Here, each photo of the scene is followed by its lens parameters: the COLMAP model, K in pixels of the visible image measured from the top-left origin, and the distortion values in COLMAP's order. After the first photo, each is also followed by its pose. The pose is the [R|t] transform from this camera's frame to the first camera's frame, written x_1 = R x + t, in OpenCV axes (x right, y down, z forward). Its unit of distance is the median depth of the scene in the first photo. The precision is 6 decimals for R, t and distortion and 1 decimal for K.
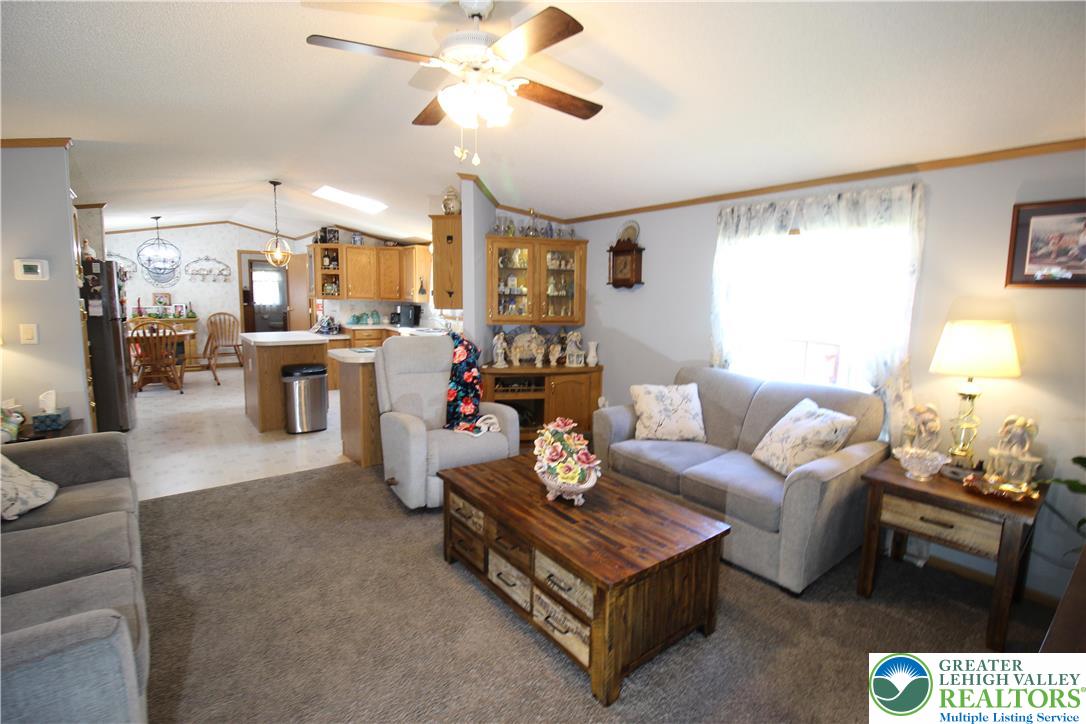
lens RADIAL K [[503.6, 0, 546.9], [0, 503.6, 360.1], [0, 0, 1]] dist [-0.000455, -0.011958]
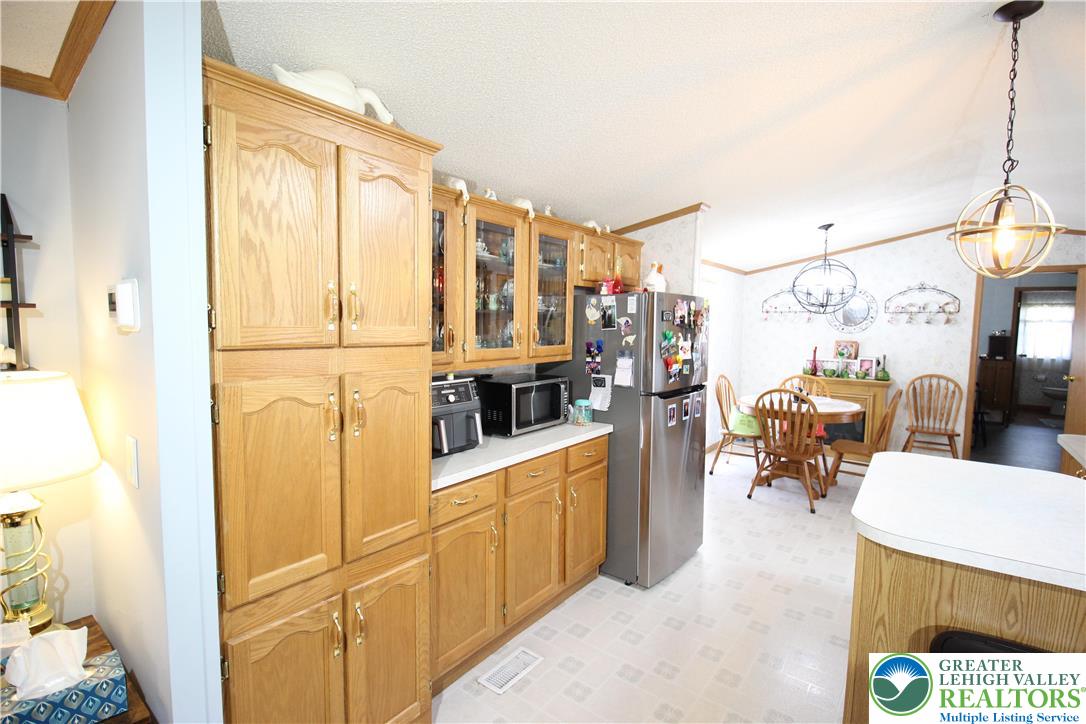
lens RADIAL K [[503.6, 0, 549.7], [0, 503.6, 360.9], [0, 0, 1]] dist [-0.000455, -0.011958]
pose [[0.253166, 0.058280, -0.965666, -0.212421], [-0.134419, 0.990621, 0.024545, -0.073429], [0.958039, 0.123590, 0.258625, 0.462343]]
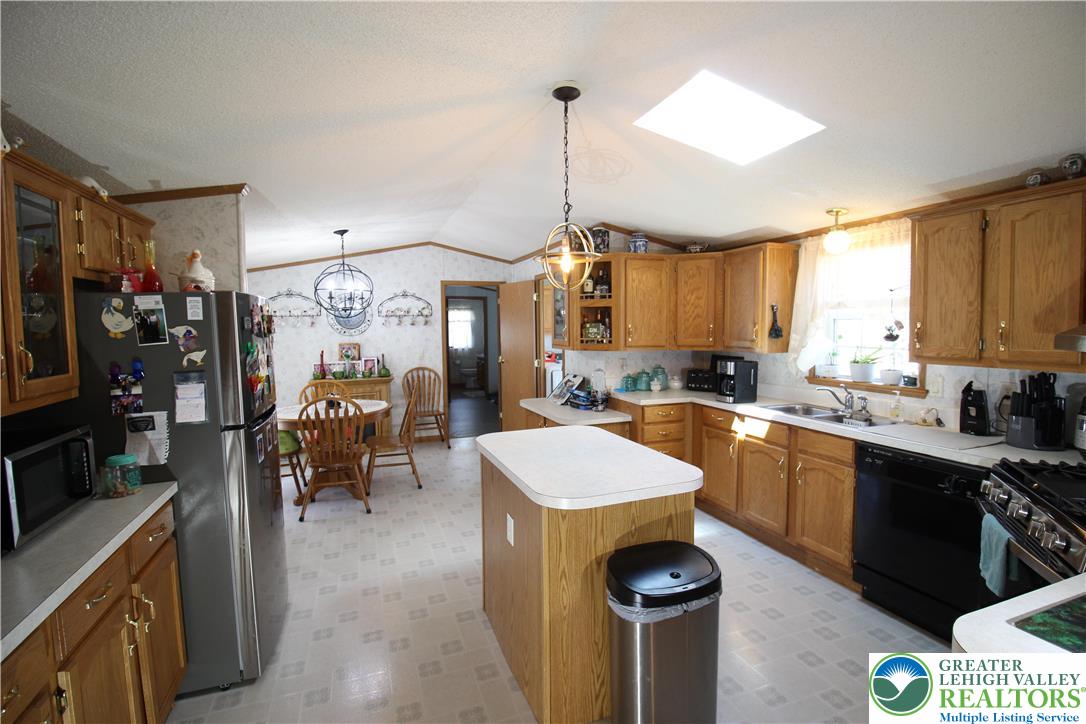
lens RADIAL K [[503.6, 0, 546.8], [0, 503.6, 360.2], [0, 0, 1]] dist [-0.000455, -0.011958]
pose [[0.955790, -0.013693, -0.293730, -0.299933], [-0.004490, 0.998119, -0.061141, -0.070734], [0.294015, 0.059756, 0.953931, 0.415981]]
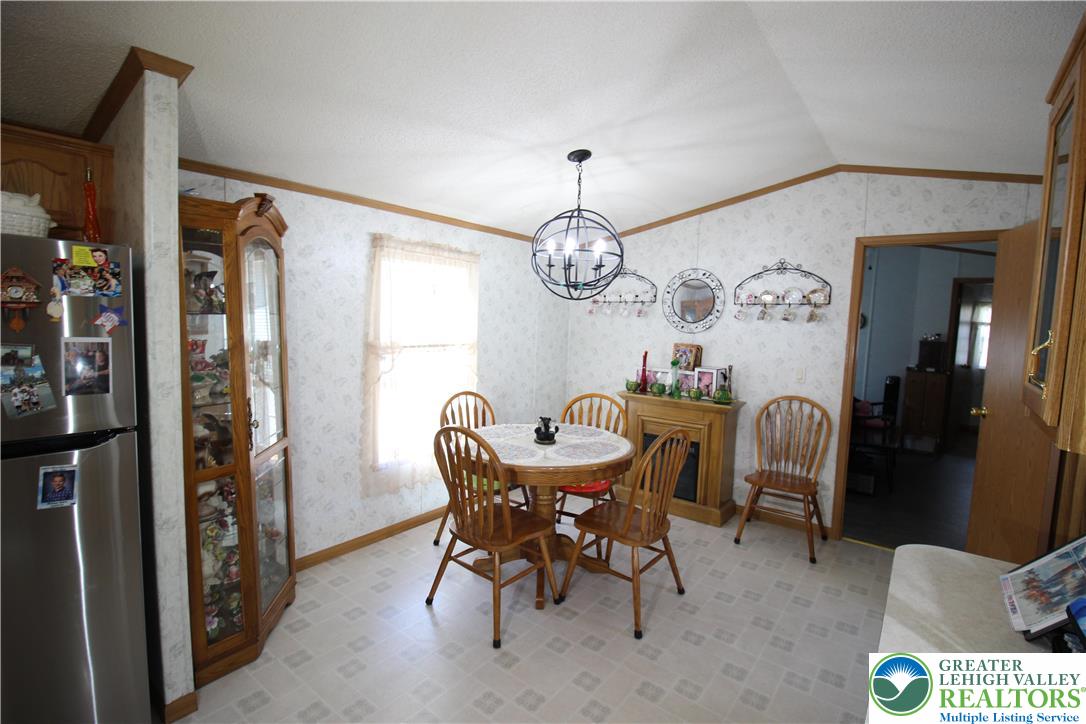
lens RADIAL K [[503.6, 0, 544.7], [0, 503.6, 362.3], [0, 0, 1]] dist [-0.000455, -0.011958]
pose [[0.258520, 0.075363, -0.963062, -0.357726], [-0.153720, 0.987458, 0.036008, -0.122253], [0.953697, 0.138734, 0.266862, 0.803512]]
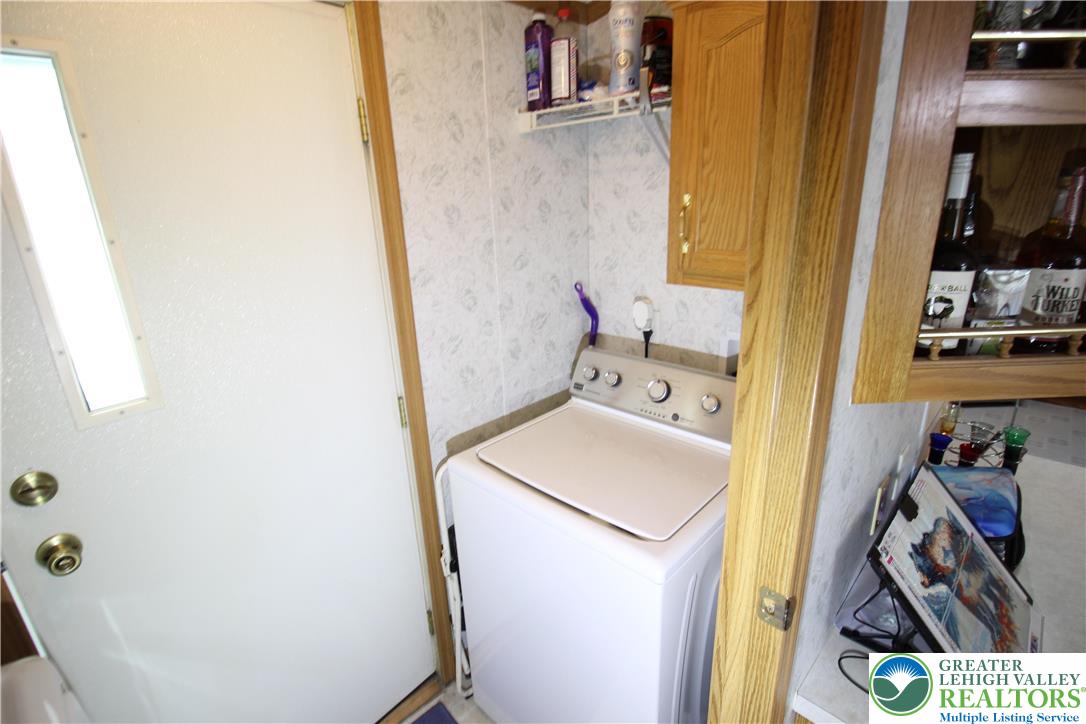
lens RADIAL K [[503.6, 0, 550.7], [0, 503.6, 366.4], [0, 0, 1]] dist [-0.000455, -0.011958]
pose [[-0.127461, -0.327078, 0.936362, -0.546765], [0.166851, 0.923538, 0.345310, -0.179485], [-0.977709, 0.200247, -0.063142, 1.120460]]
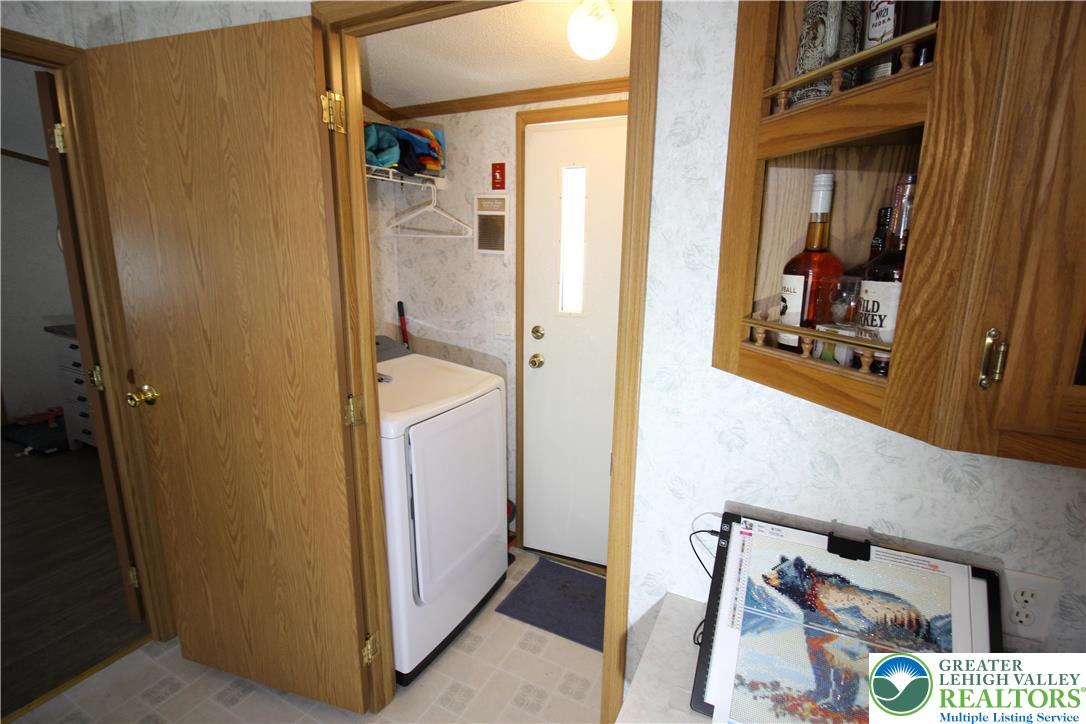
lens RADIAL K [[503.6, 0, 544.4], [0, 503.6, 361.7], [0, 0, 1]] dist [-0.000455, -0.011958]
pose [[0.901590, -0.105913, 0.419426, -0.558533], [0.066190, 0.991923, 0.108197, -0.148095], [-0.427498, -0.069788, 0.901318, 0.962506]]
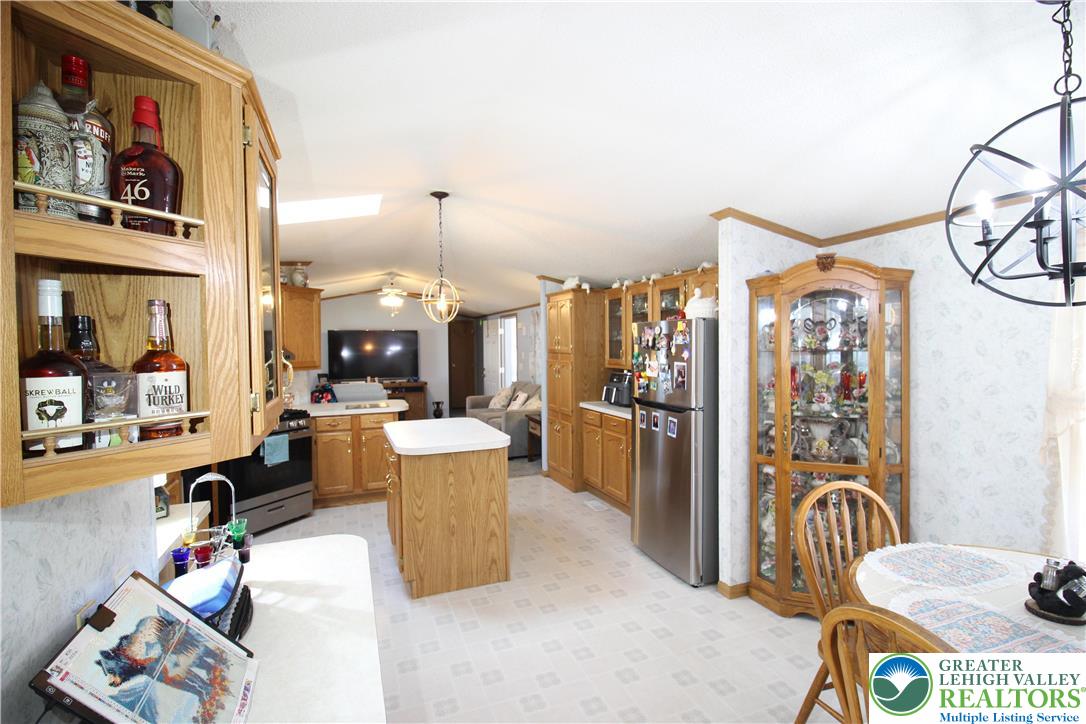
lens RADIAL K [[503.6, 0, 548.7], [0, 503.6, 358.3], [0, 0, 1]] dist [-0.000455, -0.011958]
pose [[-0.962086, -0.017332, 0.272196, -0.591022], [0.026114, 0.987541, 0.155181, -0.168705], [-0.271494, 0.156406, -0.949646, 1.108870]]
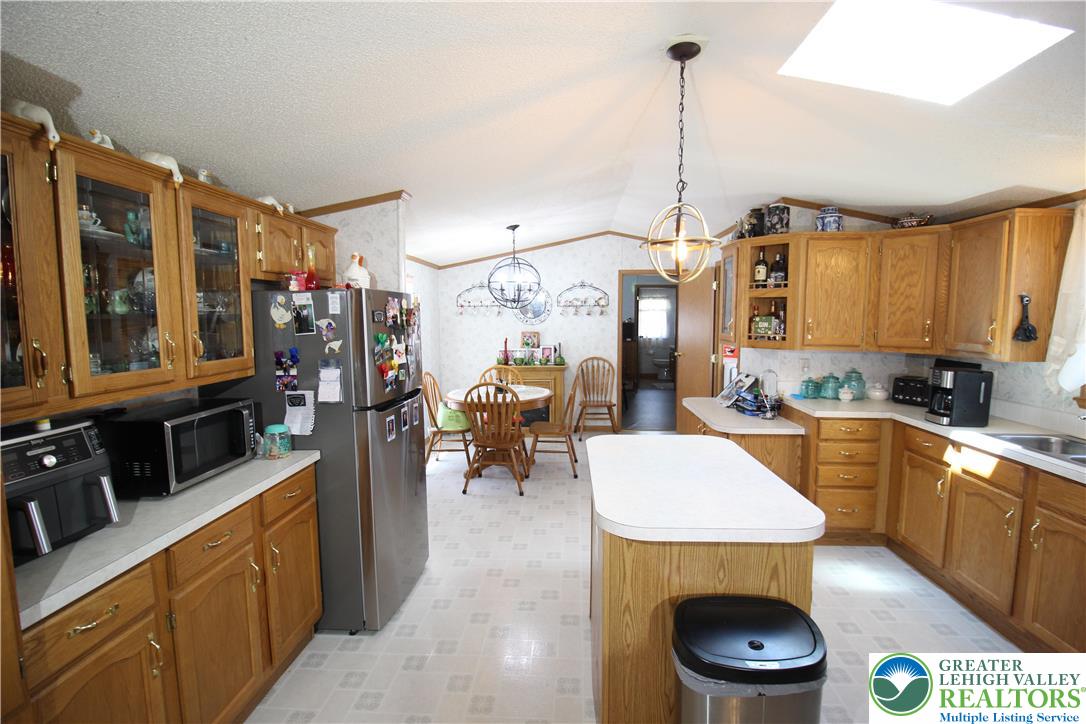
lens RADIAL K [[503.6, 0, 548.2], [0, 503.6, 360.4], [0, 0, 1]] dist [-0.000455, -0.011958]
pose [[0.756319, 0.034676, -0.653283, -0.255593], [-0.064562, 0.997676, -0.021788, -0.080386], [0.651009, 0.058656, 0.756800, 0.465559]]
